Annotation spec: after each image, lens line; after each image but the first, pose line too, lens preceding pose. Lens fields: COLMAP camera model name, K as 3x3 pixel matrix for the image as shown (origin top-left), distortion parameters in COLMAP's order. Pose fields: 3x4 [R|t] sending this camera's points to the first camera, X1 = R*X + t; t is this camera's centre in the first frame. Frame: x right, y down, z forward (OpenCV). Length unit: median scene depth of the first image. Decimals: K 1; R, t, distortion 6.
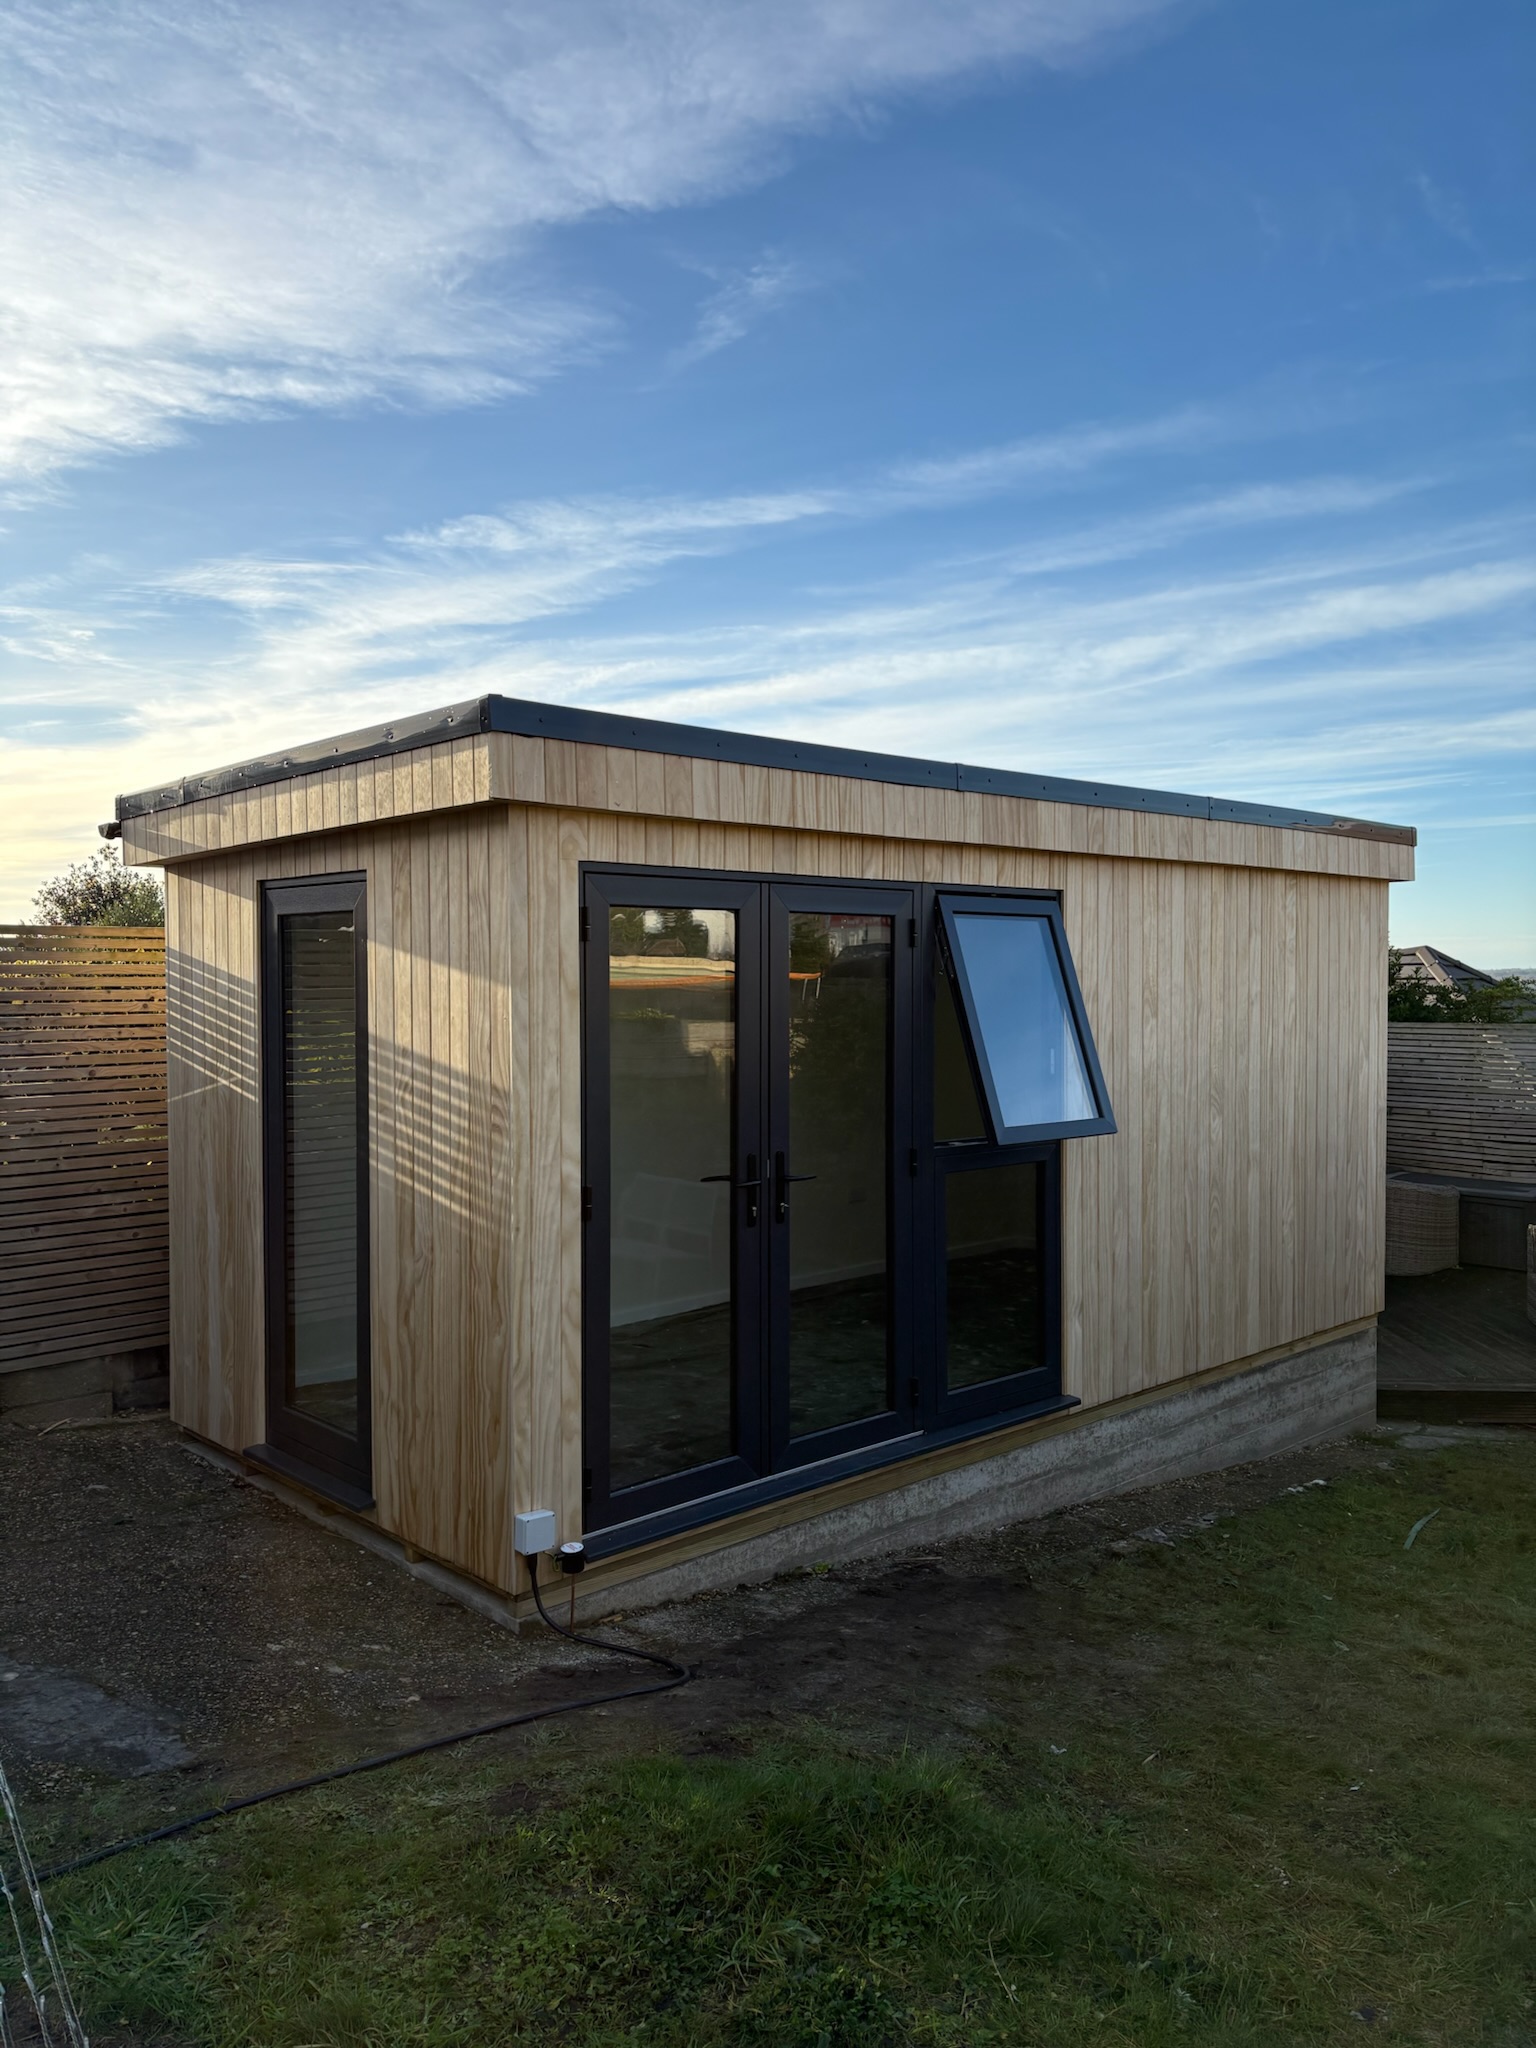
lens RADIAL K [[1532.0, 0, 754.4], [0, 1532.0, 1012.0], [0, 0, 1]] dist [0.042553, -0.038076]
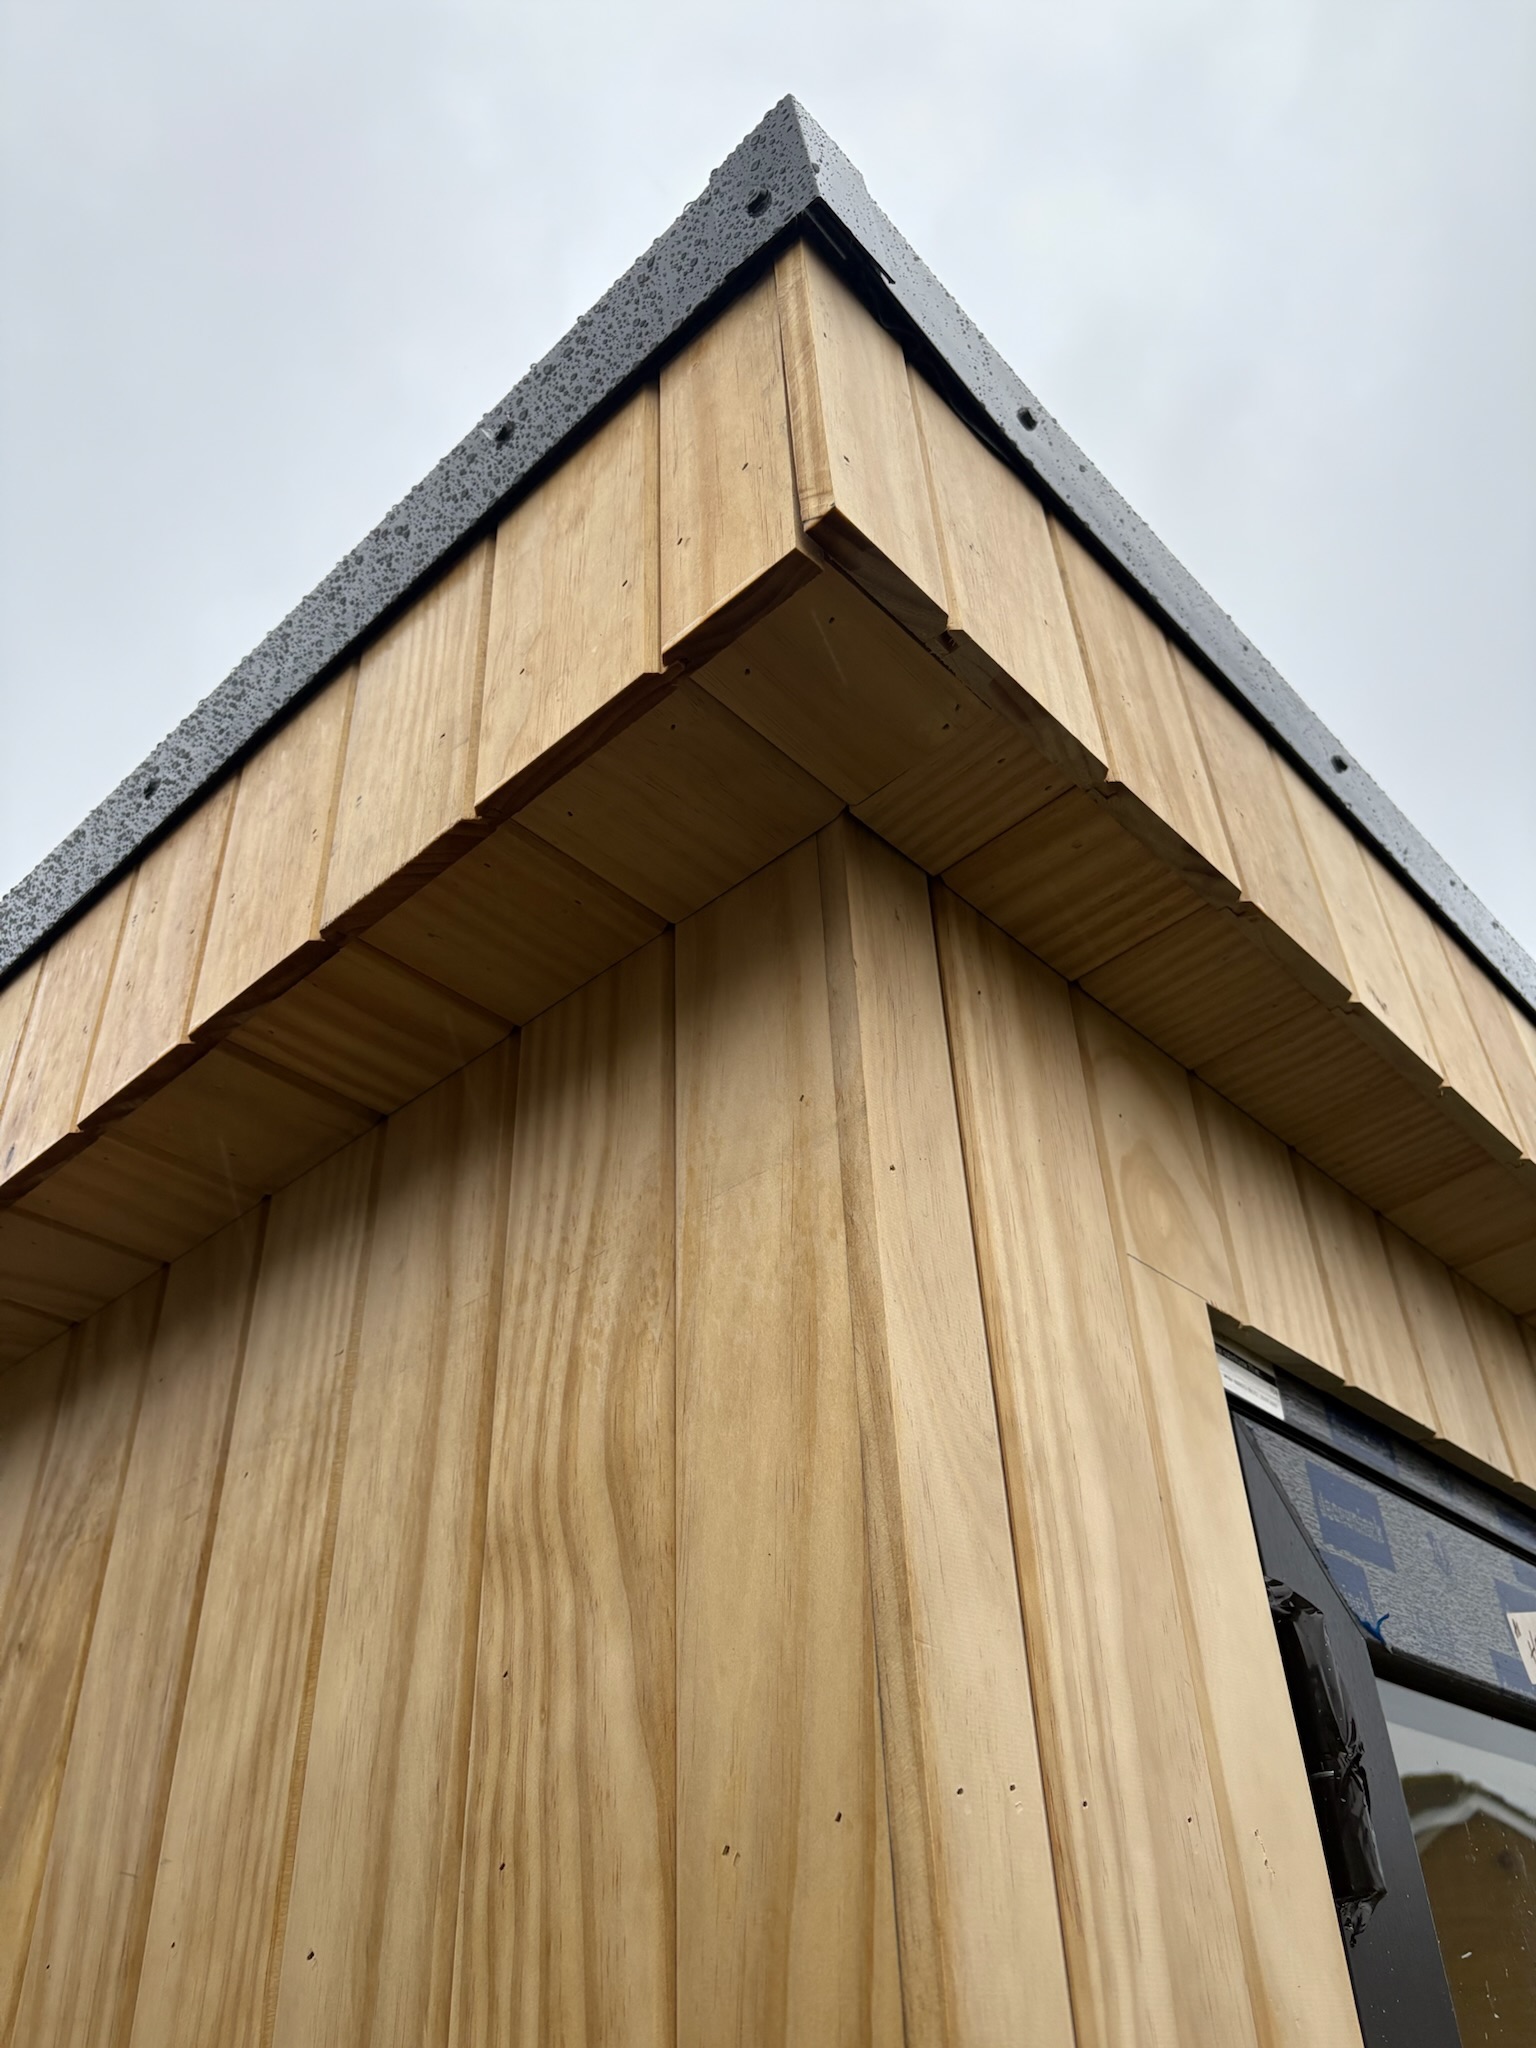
lens RADIAL K [[1532.0, 0, 756.7], [0, 1532.0, 1045.4], [0, 0, 1]] dist [0.042553, -0.038076]
pose [[0.996768, 0.016569, 0.078605, -0.149482], [0.033825, 0.800961, -0.597760, -0.024148], [-0.072864, 0.598487, 0.797812, 0.743062]]
